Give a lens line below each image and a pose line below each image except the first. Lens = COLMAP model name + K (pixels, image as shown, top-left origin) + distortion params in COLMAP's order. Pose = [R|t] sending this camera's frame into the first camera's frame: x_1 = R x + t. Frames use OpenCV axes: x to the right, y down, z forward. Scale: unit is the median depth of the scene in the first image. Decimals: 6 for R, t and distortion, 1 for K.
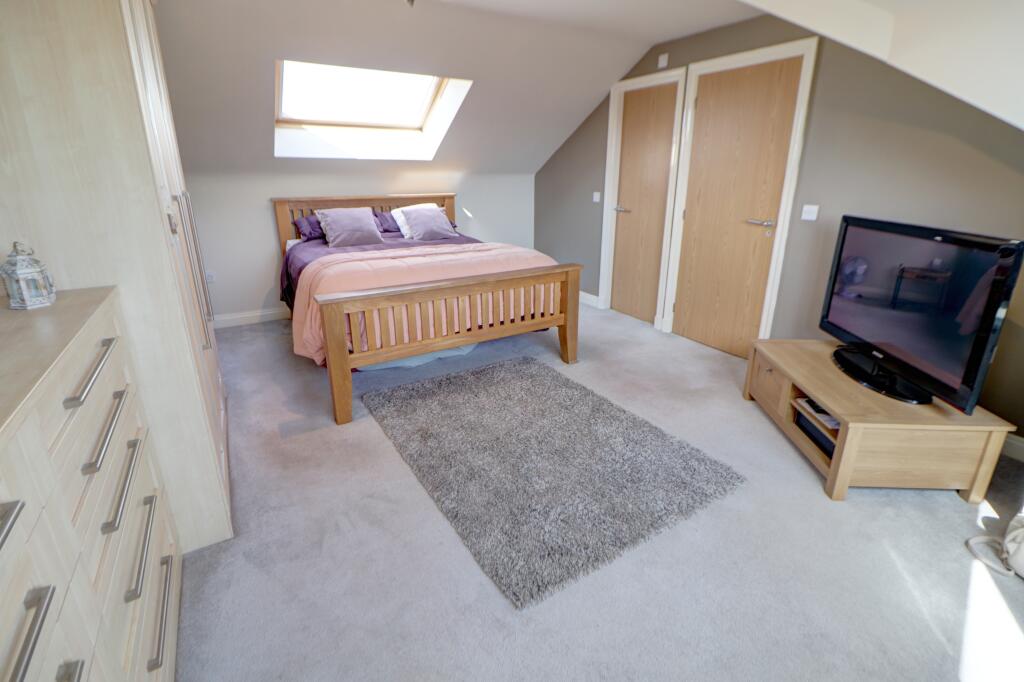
lens RADIAL K [[472.0, 0, 519.7], [0, 472.0, 324.4], [0, 0, 1]] dist [-0.002618, -0.010145]
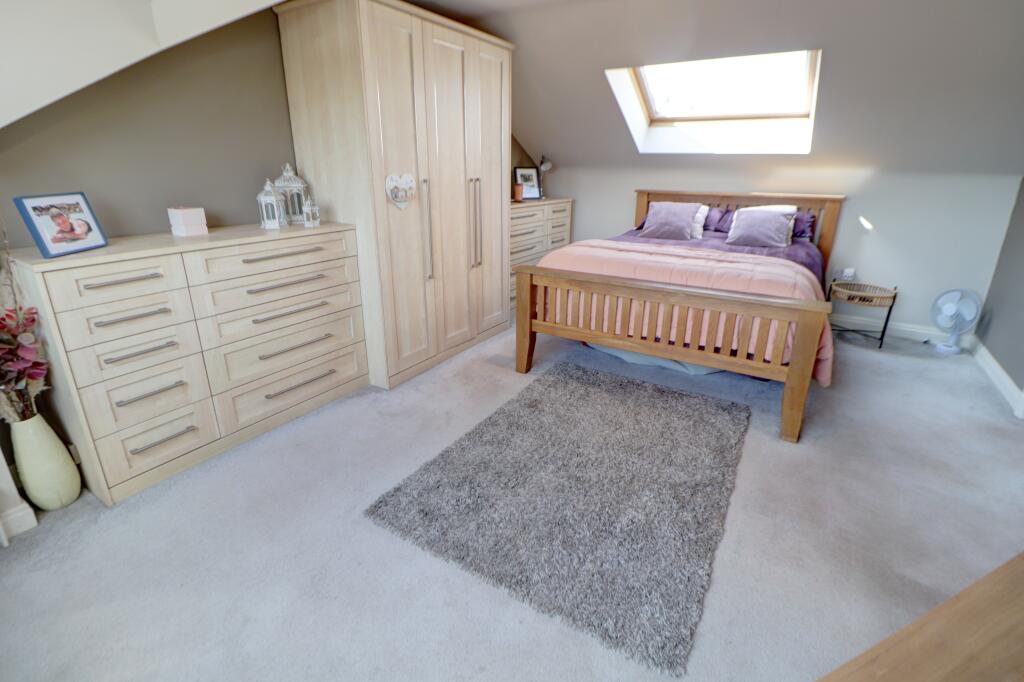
lens RADIAL K [[472.0, 0, 519.7], [0, 472.0, 324.4], [0, 0, 1]] dist [-0.002618, -0.010145]
pose [[0.439710, 0.285806, -0.851452, 0.516109], [-0.278978, 0.944586, 0.172997, -0.096737], [0.853713, 0.161468, 0.495078, 0.303735]]
